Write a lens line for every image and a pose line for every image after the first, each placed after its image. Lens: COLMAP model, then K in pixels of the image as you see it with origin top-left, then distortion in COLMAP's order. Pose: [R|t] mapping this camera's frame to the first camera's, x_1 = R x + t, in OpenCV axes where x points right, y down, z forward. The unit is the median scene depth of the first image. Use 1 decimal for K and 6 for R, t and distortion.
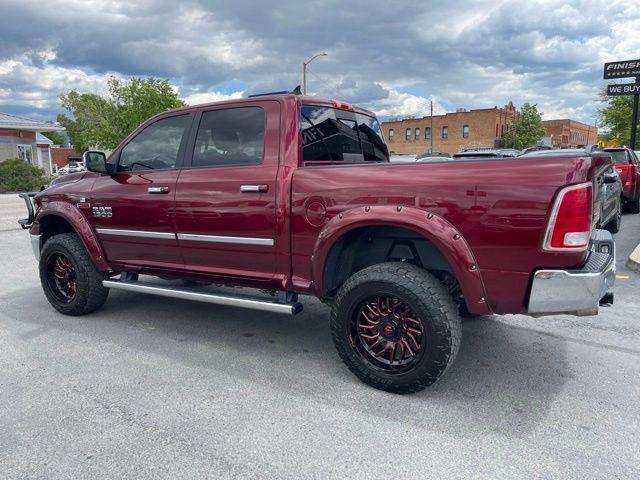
lens RADIAL K [[483.1, 0, 320.0], [0, 483.1, 240.0], [0, 0, 1]] dist [0.082330, -0.109237]
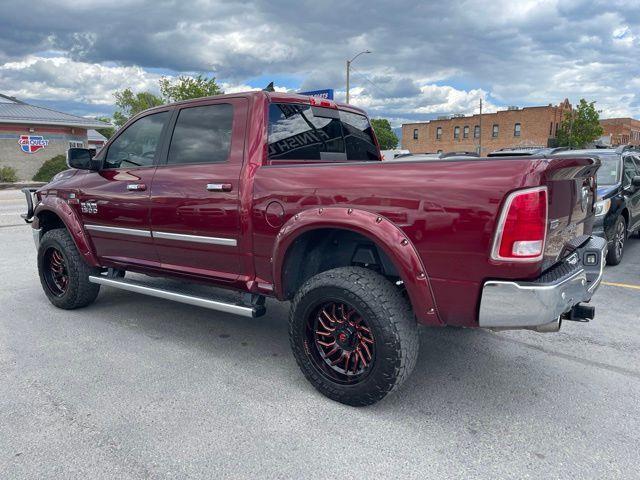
lens RADIAL K [[483.1, 0, 320.0], [0, 483.1, 240.0], [0, 0, 1]] dist [0.082330, -0.109237]
pose [[0.996142, 0.023296, -0.084606, 0.159418], [-0.022982, 0.999725, 0.004675, -0.009780], [0.084691, -0.002713, 0.996404, 0.045520]]
